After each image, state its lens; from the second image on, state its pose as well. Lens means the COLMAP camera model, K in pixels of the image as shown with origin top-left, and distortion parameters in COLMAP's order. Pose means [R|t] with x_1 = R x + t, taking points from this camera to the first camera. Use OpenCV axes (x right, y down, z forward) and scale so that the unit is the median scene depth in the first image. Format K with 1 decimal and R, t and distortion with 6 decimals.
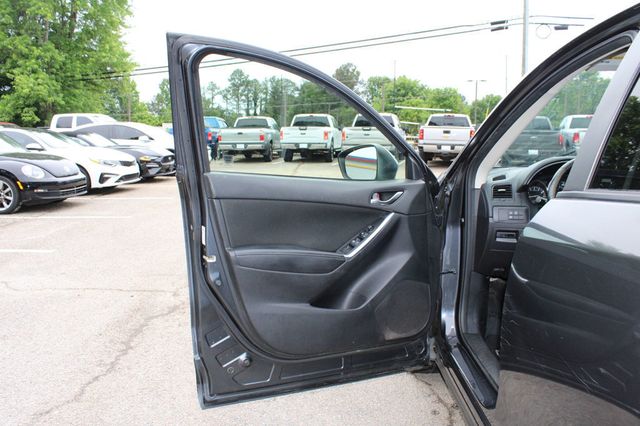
lens RADIAL K [[512.3, 0, 313.6], [0, 512.3, 209.3], [0, 0, 1]] dist [-0.119080, 0.049233]
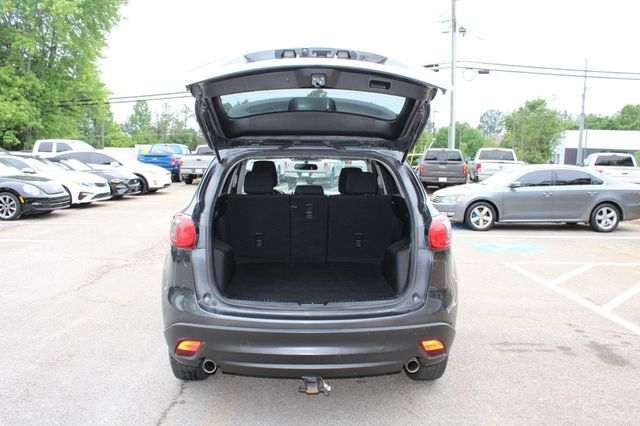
lens RADIAL K [[512.3, 0, 307.3], [0, 512.3, 211.6], [0, 0, 1]] dist [-0.119080, 0.049233]
pose [[0.999094, 0.014594, 0.039975, 0.048904], [-0.012976, 0.999098, -0.040436, 0.010134], [-0.040529, 0.039881, 0.998382, -0.136412]]
